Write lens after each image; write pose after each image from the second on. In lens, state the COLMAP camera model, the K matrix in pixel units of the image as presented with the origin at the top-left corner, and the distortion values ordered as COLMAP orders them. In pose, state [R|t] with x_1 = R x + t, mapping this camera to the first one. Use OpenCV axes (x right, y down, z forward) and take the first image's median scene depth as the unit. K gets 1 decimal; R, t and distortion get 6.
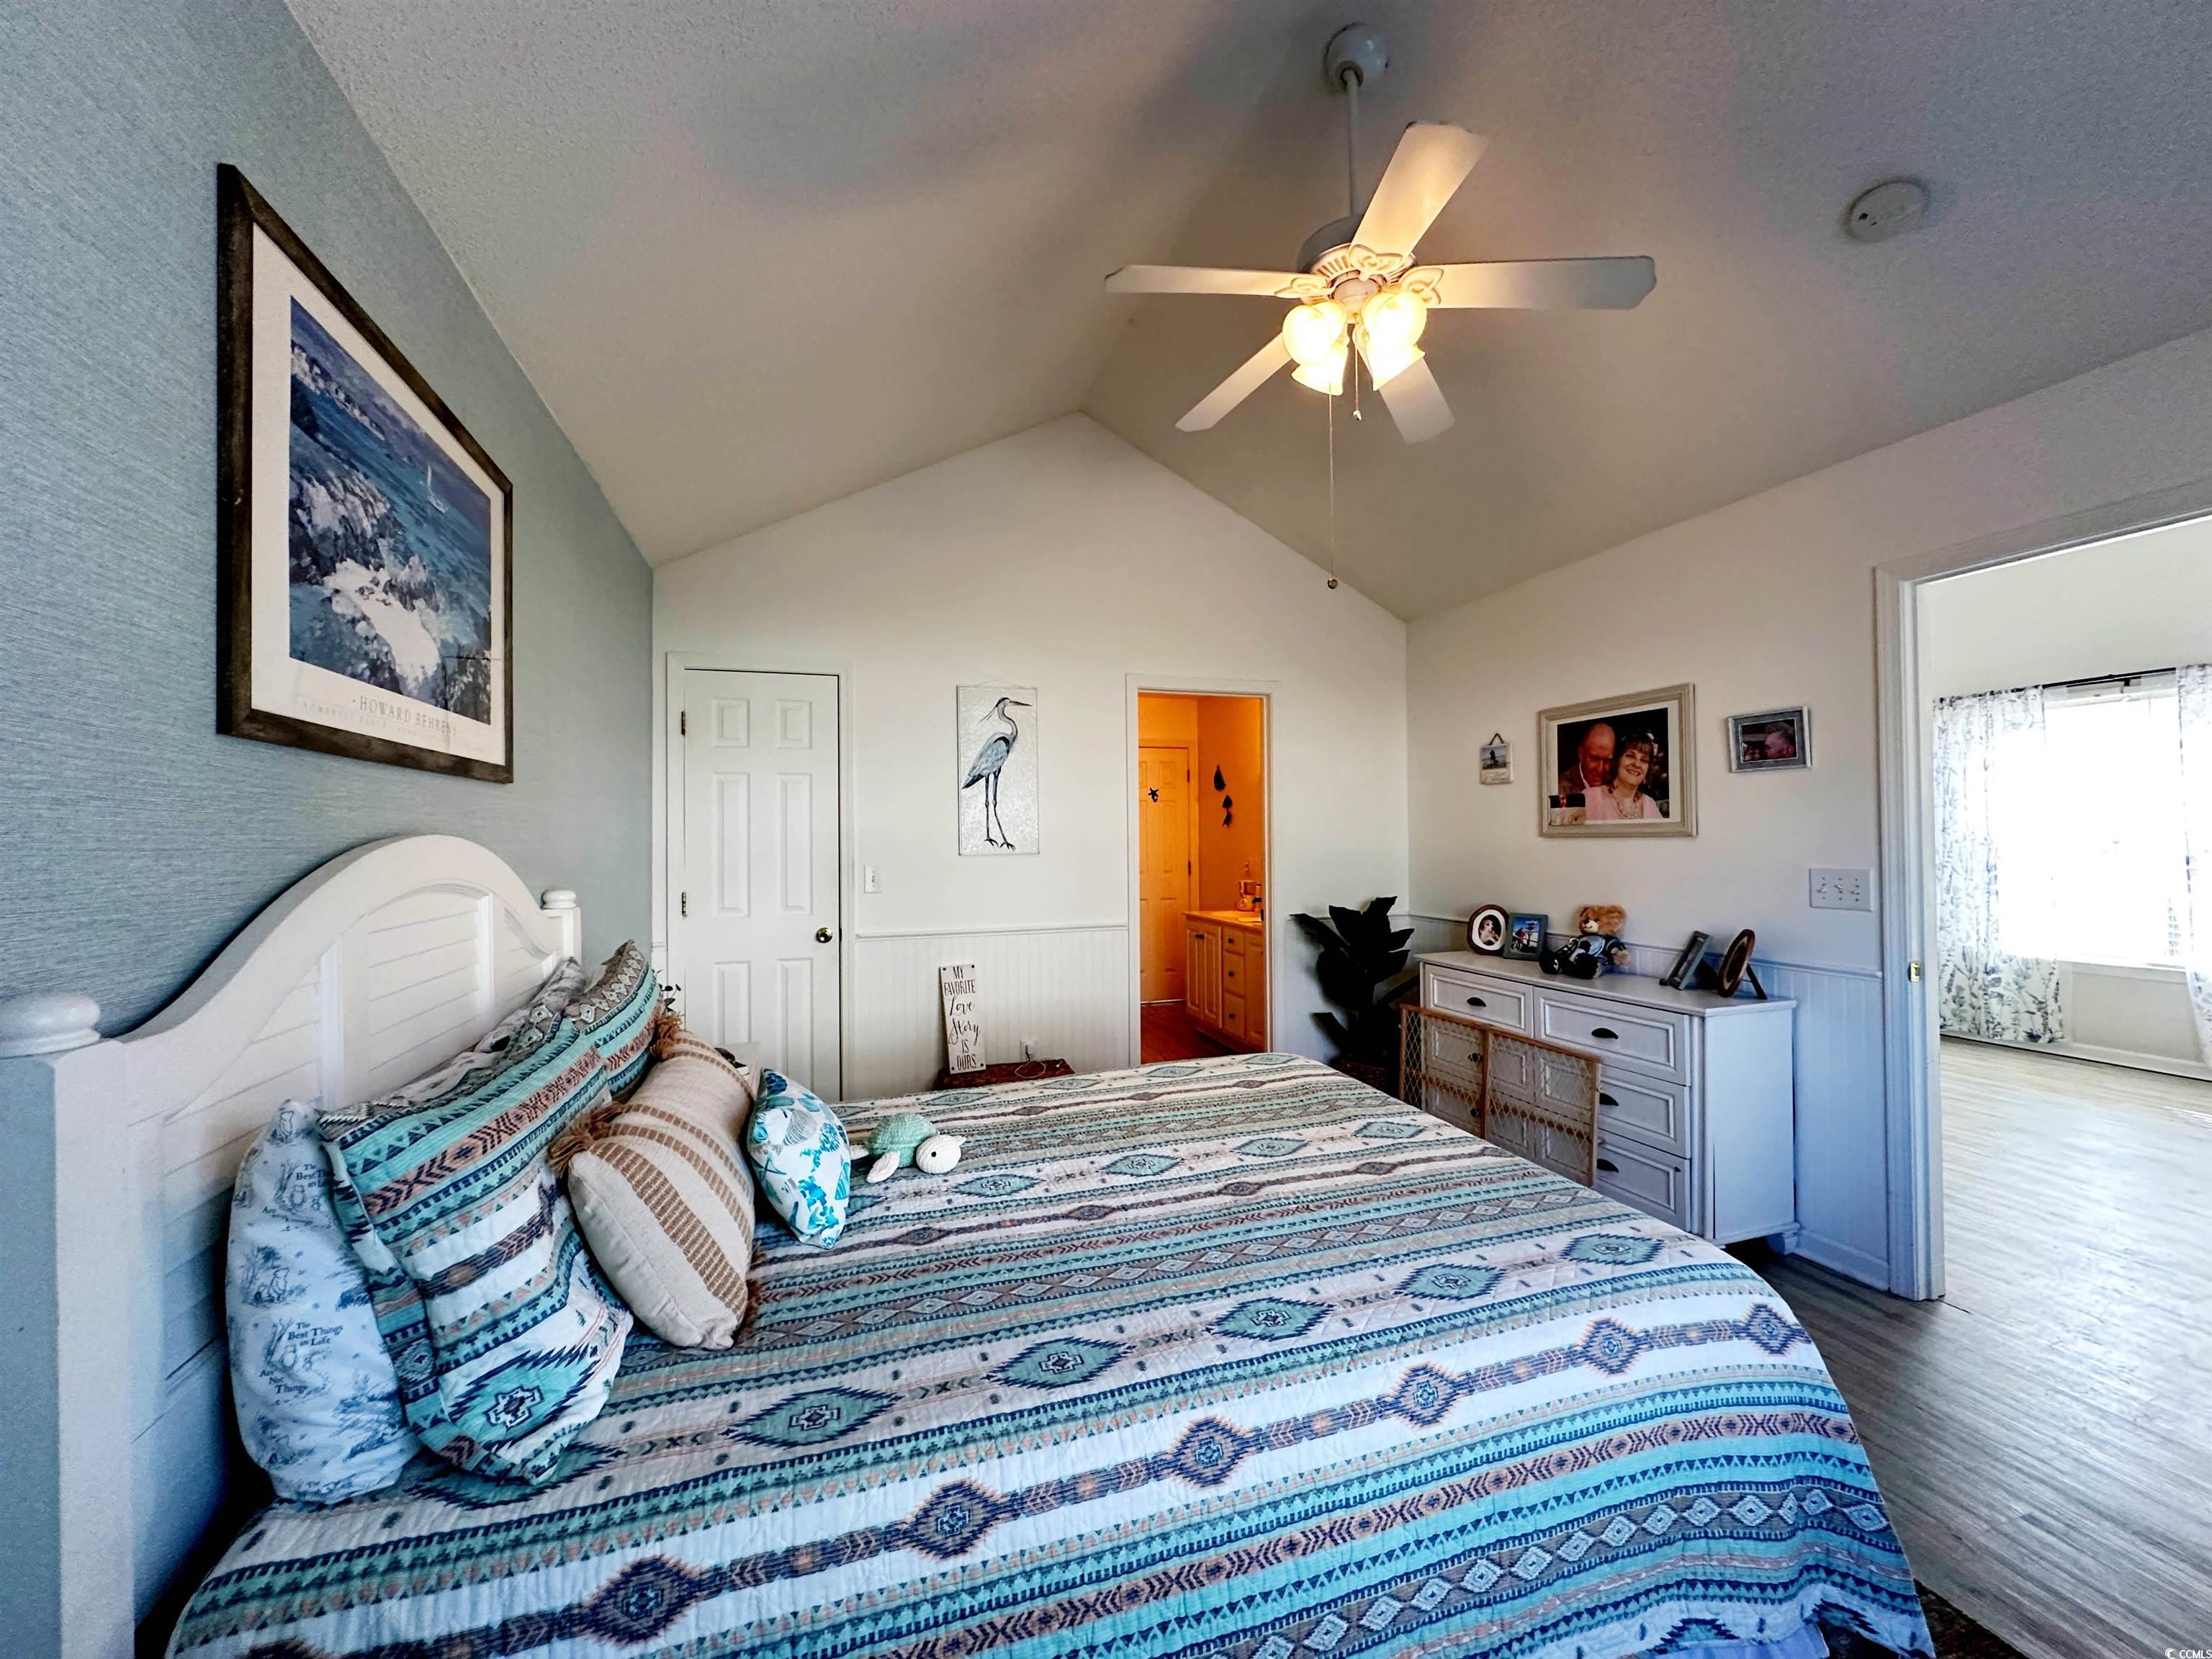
lens RADIAL K [[873.2, 0, 1095.3], [0, 873.2, 836.1], [0, 0, 1]] dist [-0.003093, 0.000725]
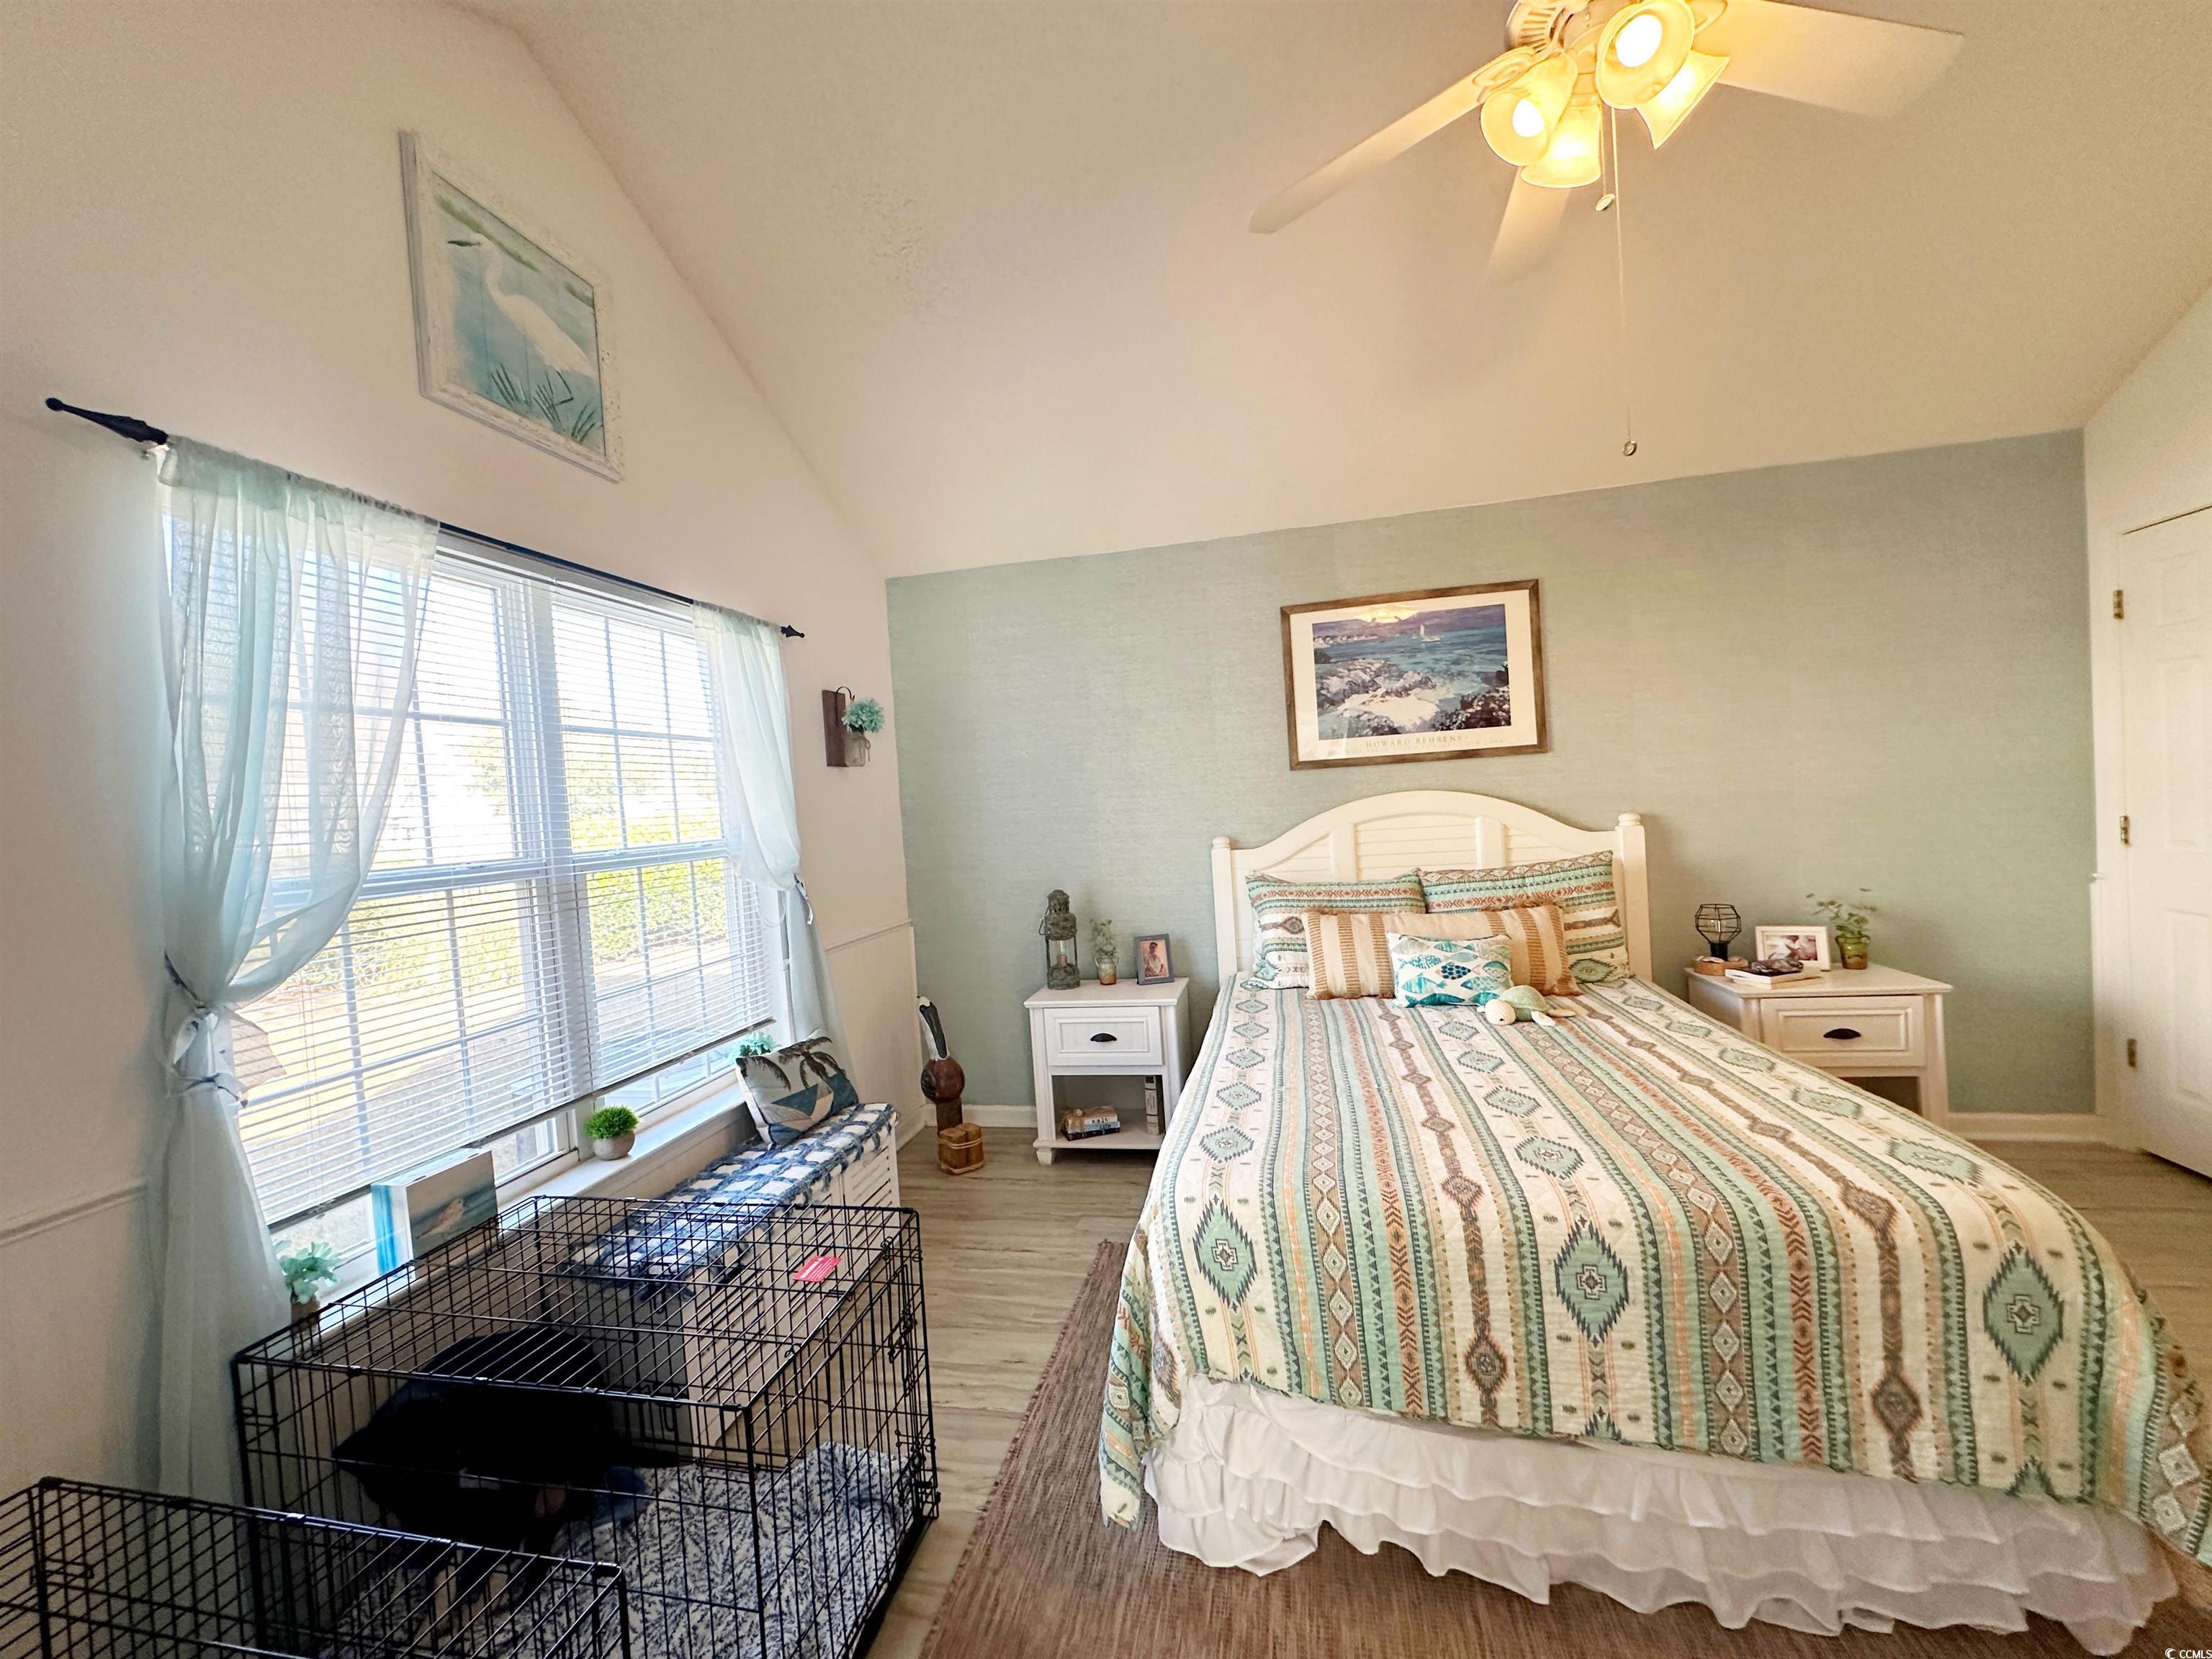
lens RADIAL K [[873.2, 0, 1106.9], [0, 873.2, 827.0], [0, 0, 1]] dist [-0.003093, 0.000725]
pose [[-0.492550, 0.060323, -0.868191, 1.178323], [0.066637, 0.997280, 0.031487, -0.023405], [0.867729, -0.042345, -0.495230, 1.008162]]
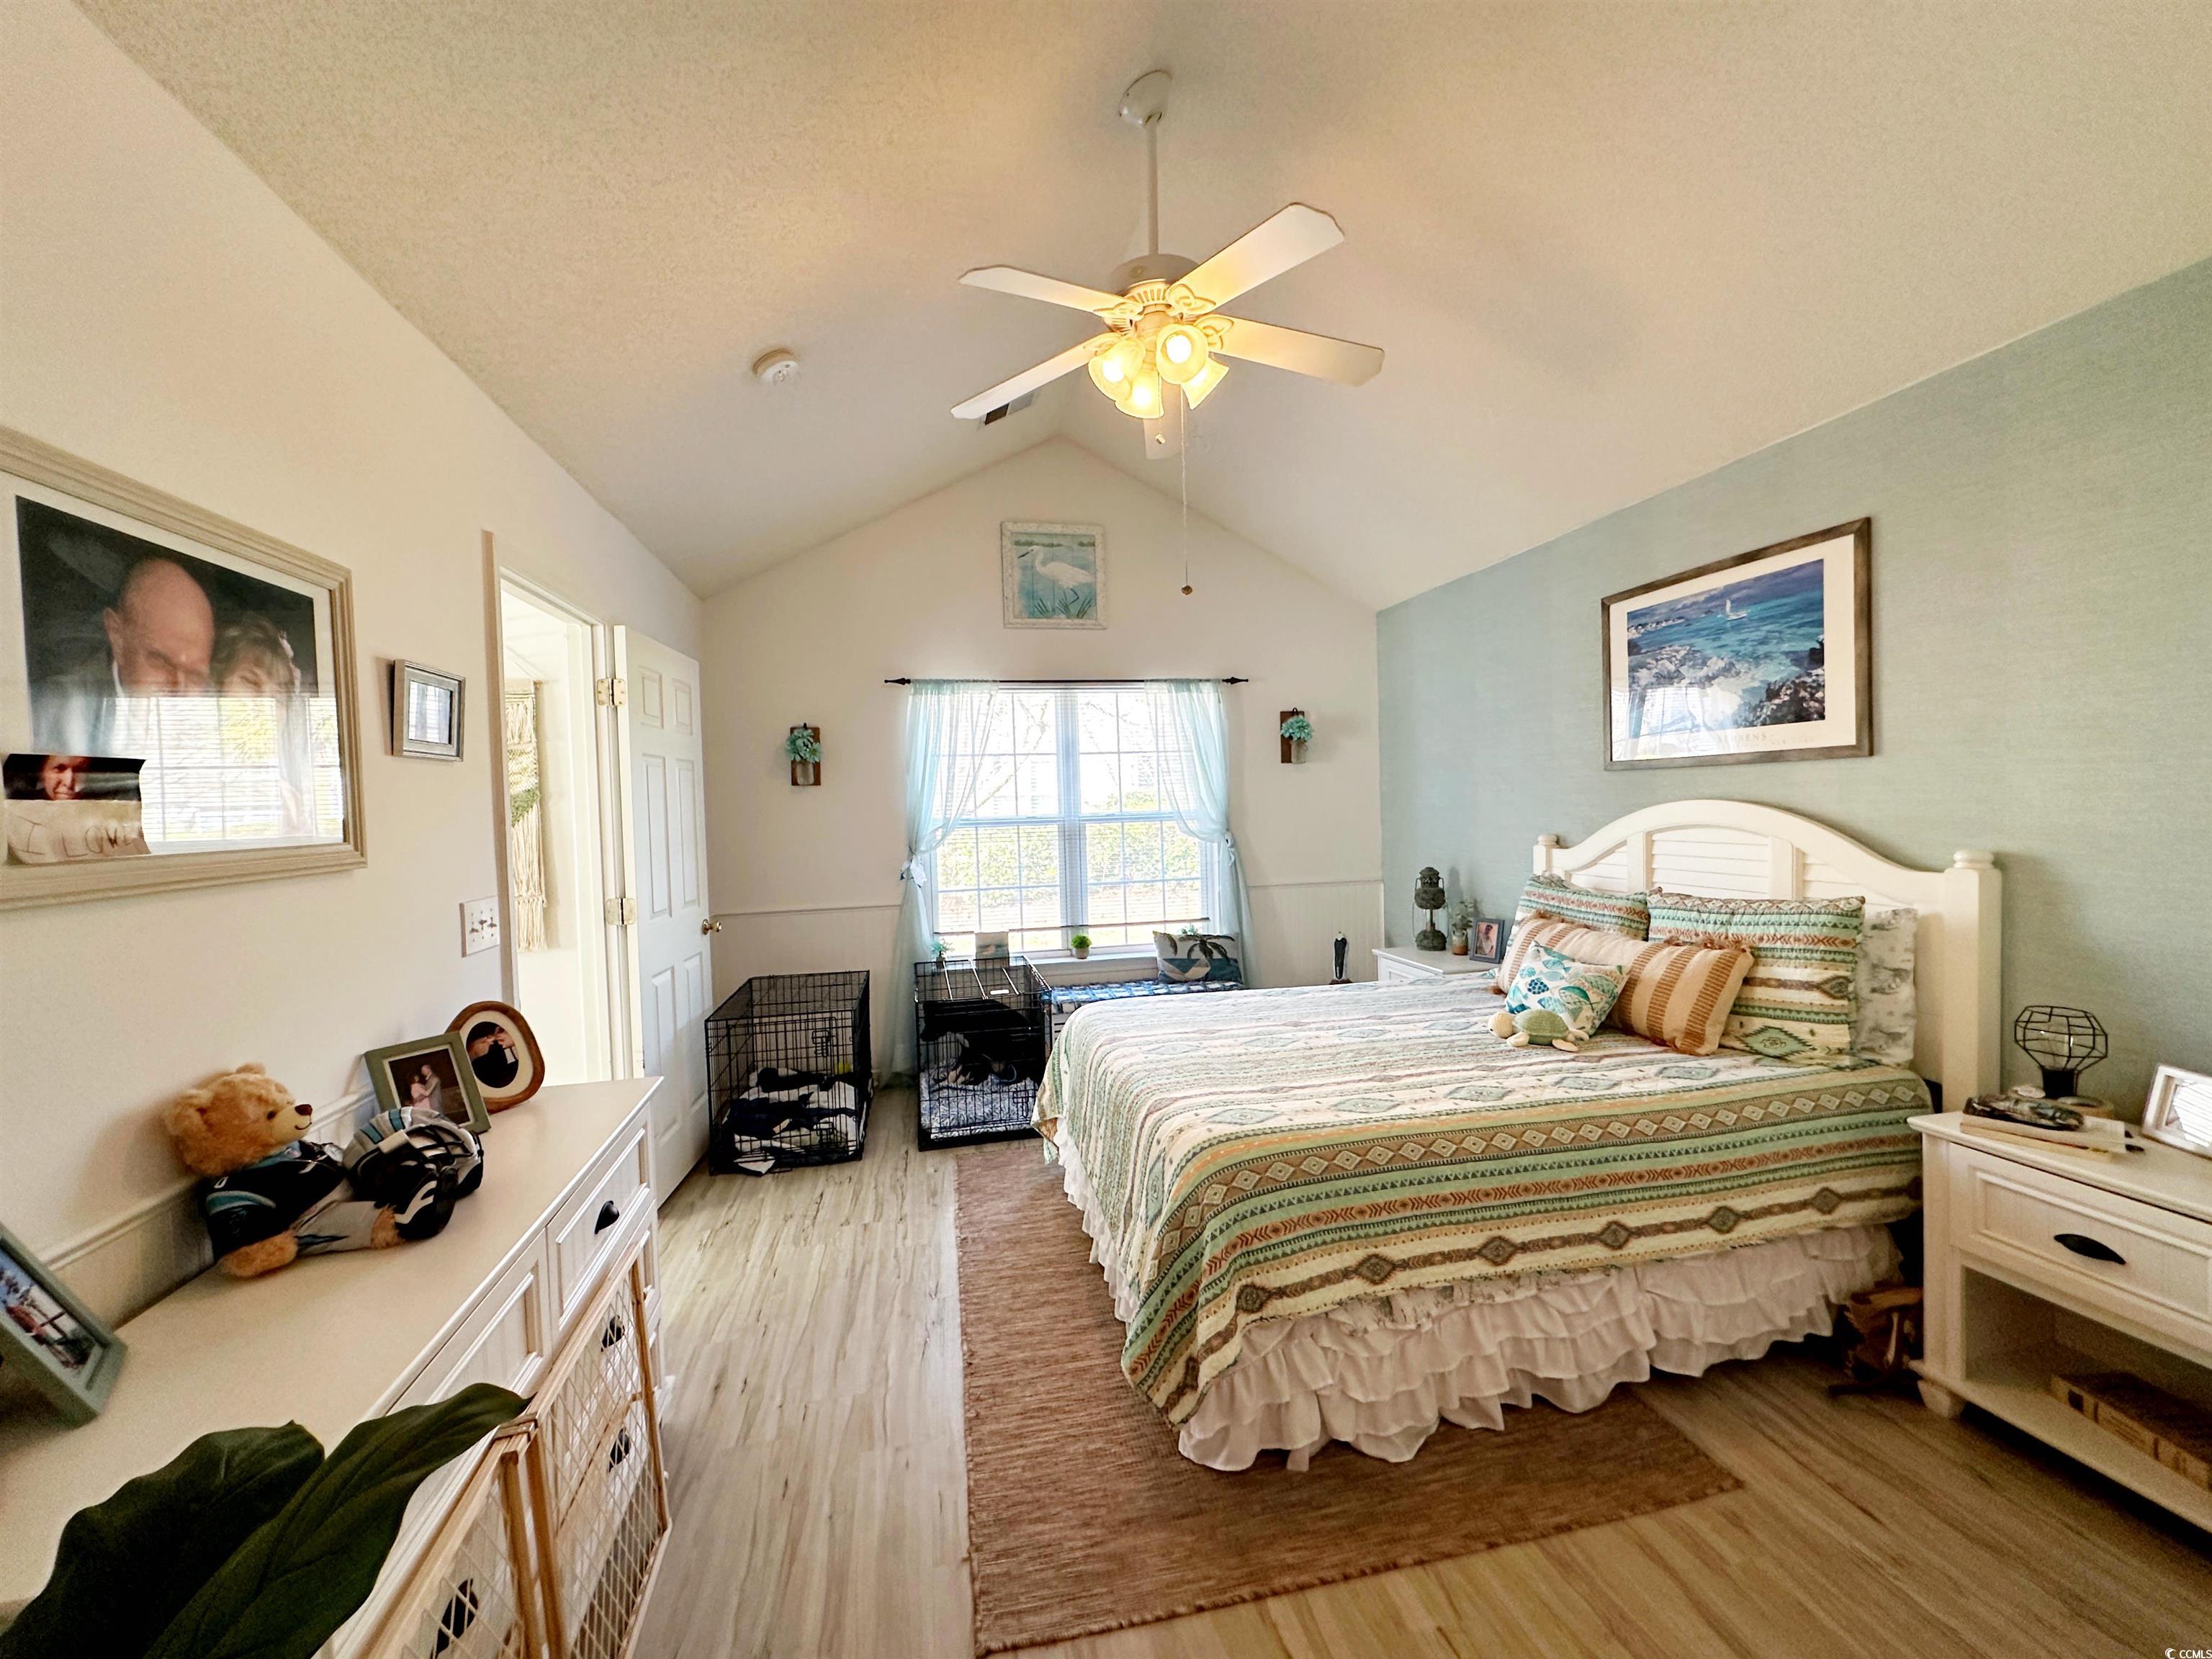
lens RADIAL K [[873.2, 0, 1110.8], [0, 873.2, 825.9], [0, 0, 1]] dist [-0.003093, 0.000725]
pose [[-0.995914, 0.029609, 0.085319, 0.297709], [0.031939, 0.999150, 0.026080, -0.024944], [-0.084474, 0.028698, -0.996012, 2.166532]]
